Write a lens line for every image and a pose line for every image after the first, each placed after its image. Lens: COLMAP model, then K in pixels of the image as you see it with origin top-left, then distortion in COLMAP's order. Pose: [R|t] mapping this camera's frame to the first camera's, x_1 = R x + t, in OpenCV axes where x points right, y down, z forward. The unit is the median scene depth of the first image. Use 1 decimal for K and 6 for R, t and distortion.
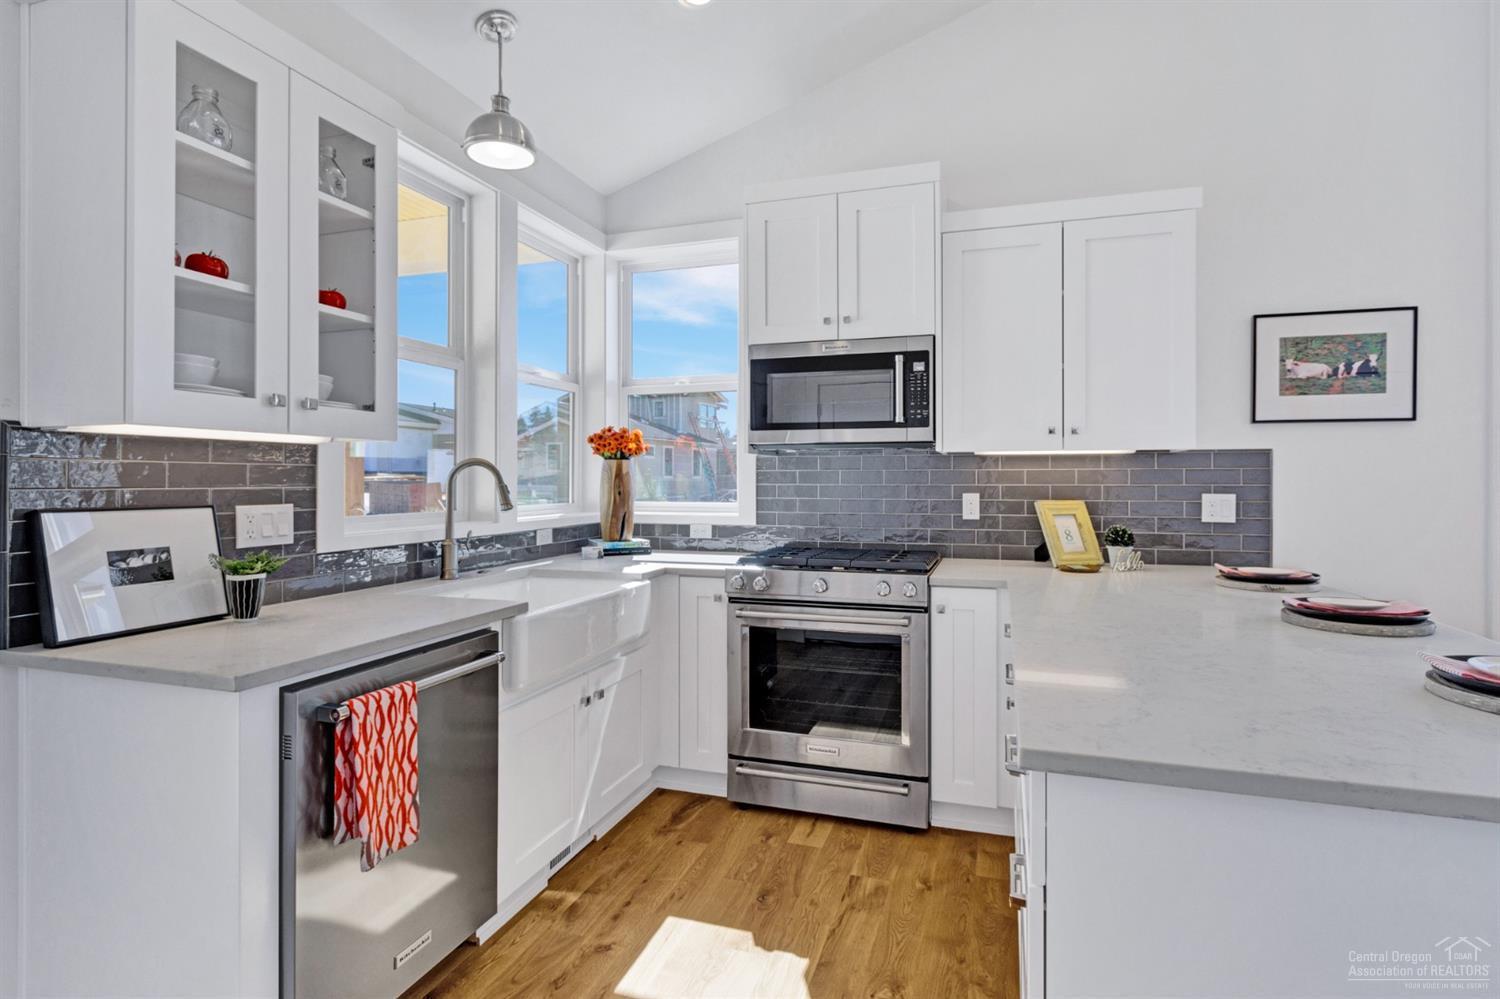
lens RADIAL K [[731.4, 0, 773.5], [0, 731.4, 476.7], [0, 0, 1]] dist [0.000836, 0.000066]
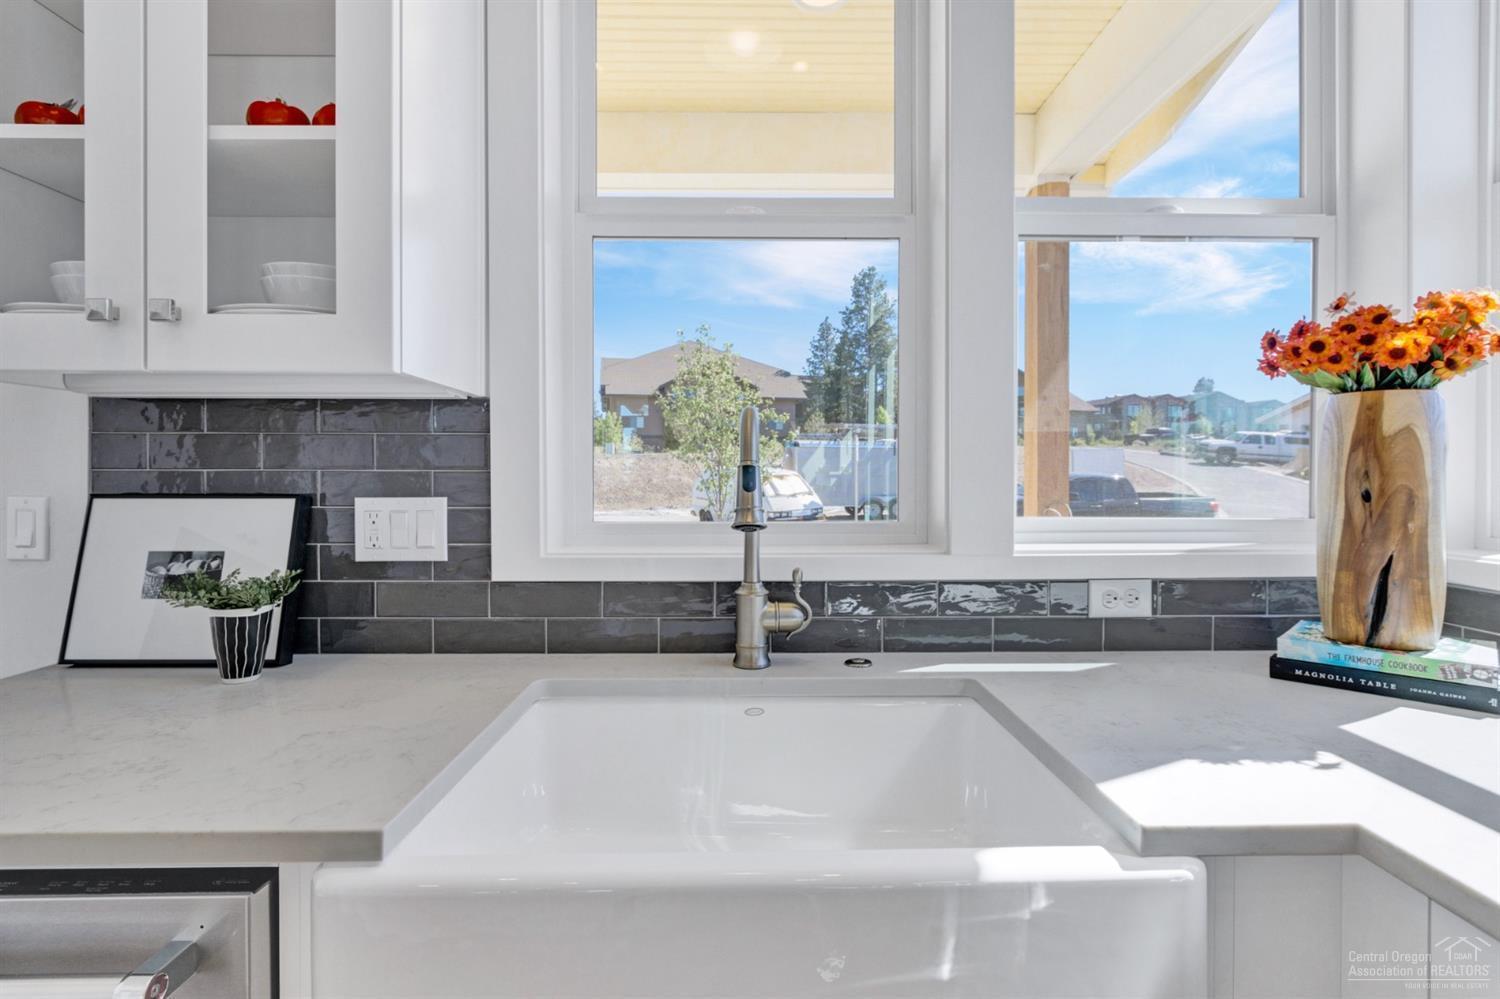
lens RADIAL K [[722.1, 0, 746.5], [0, 722.1, 478.3], [0, 0, 1]] dist [0.004335, 0.000410]
pose [[0.316326, 0.003820, -0.948643, 0.005110], [0.005003, 0.999971, 0.005695, 0.014537], [0.948637, -0.006547, 0.316298, 0.804185]]
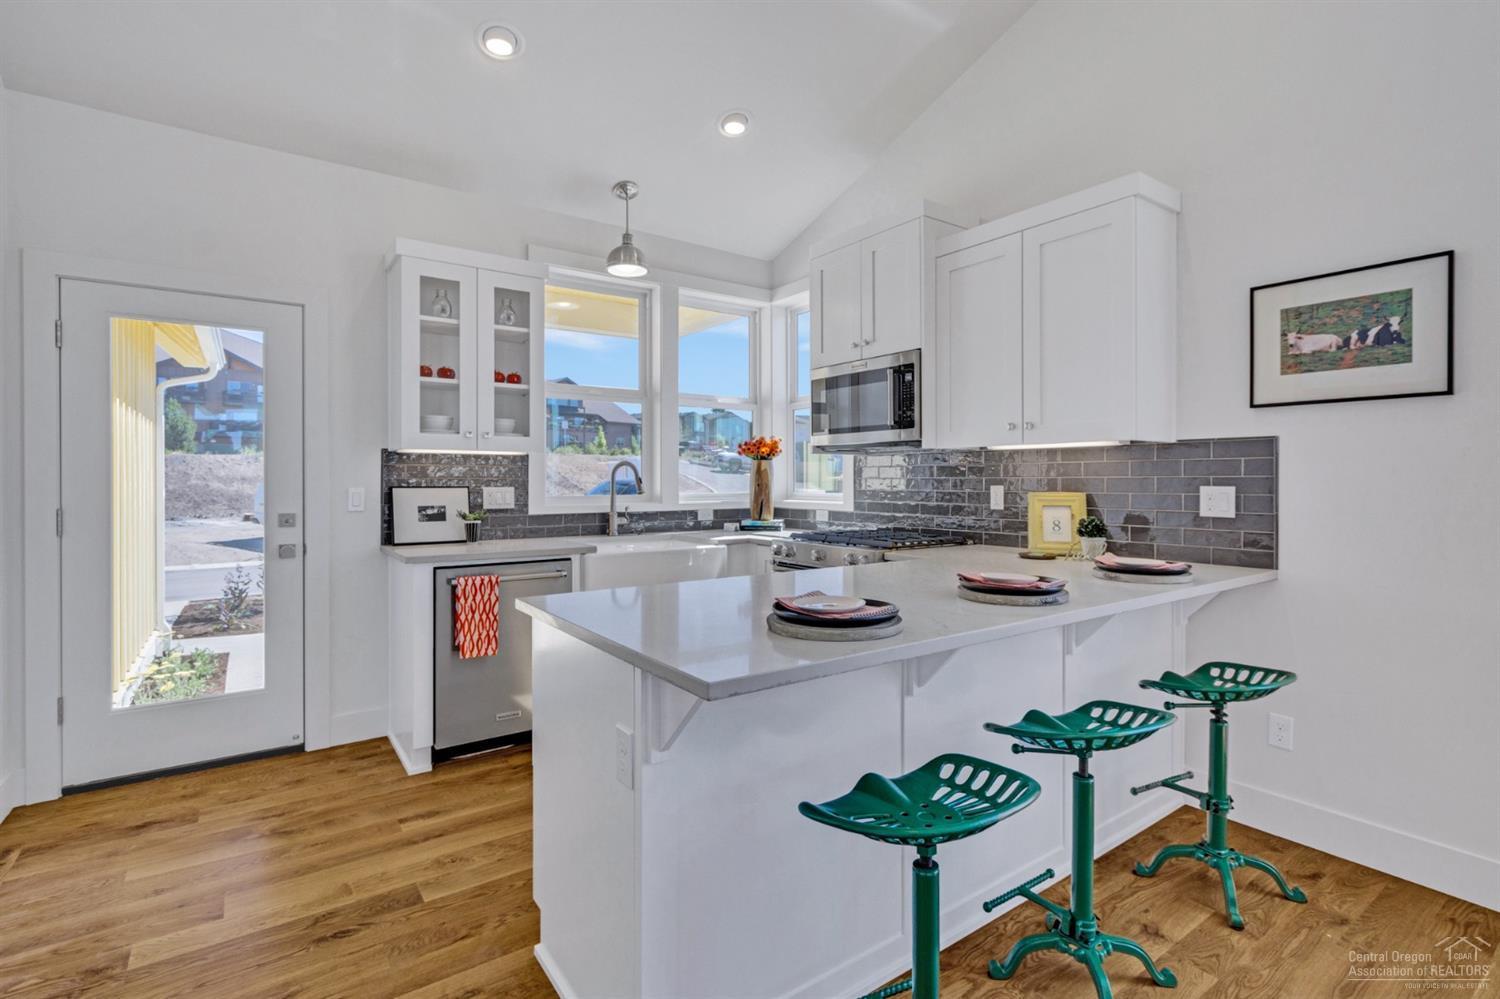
lens RADIAL K [[706.4, 0, 754.7], [0, 706.4, 482.4], [0, 0, 1]] dist [0.001638, -0.000194]
pose [[0.804380, 0.001524, -0.594113, 0.699862], [0.002960, 0.999974, 0.006572, 0.011649], [0.594107, -0.007045, 0.804355, -0.067438]]
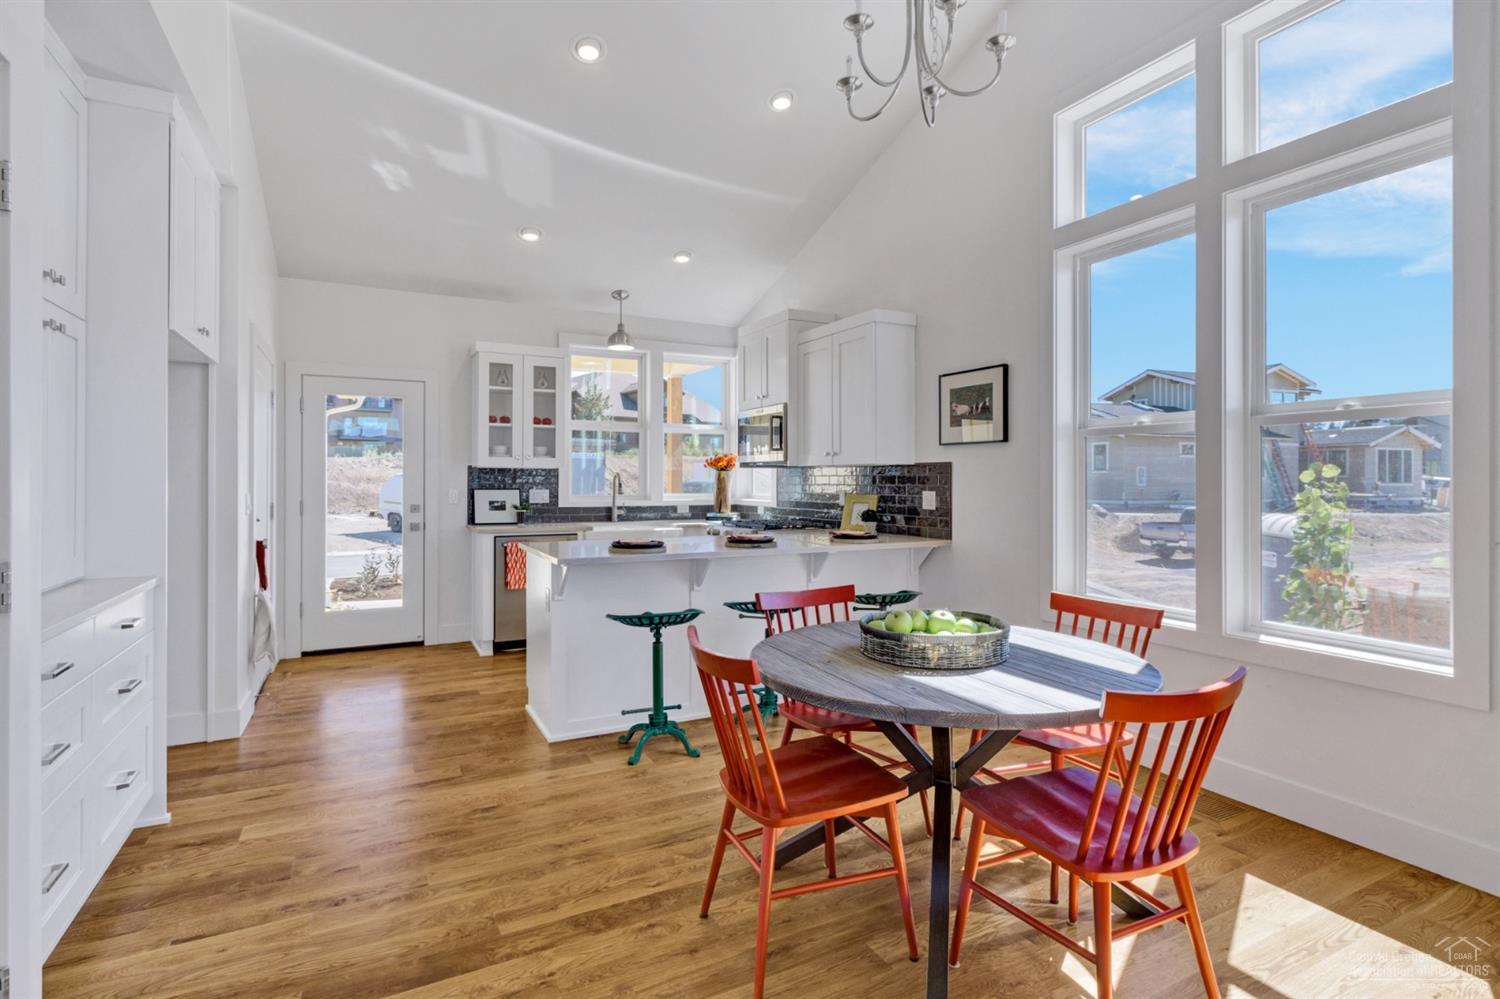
lens RADIAL K [[722.1, 0, 746.5], [0, 722.1, 478.3], [0, 0, 1]] dist [0.004335, 0.000410]
pose [[0.712617, -0.001244, -0.701552, 1.471917], [0.000930, 0.999999, -0.000829, -0.002926], [0.701553, -0.000062, 0.712618, -0.380414]]
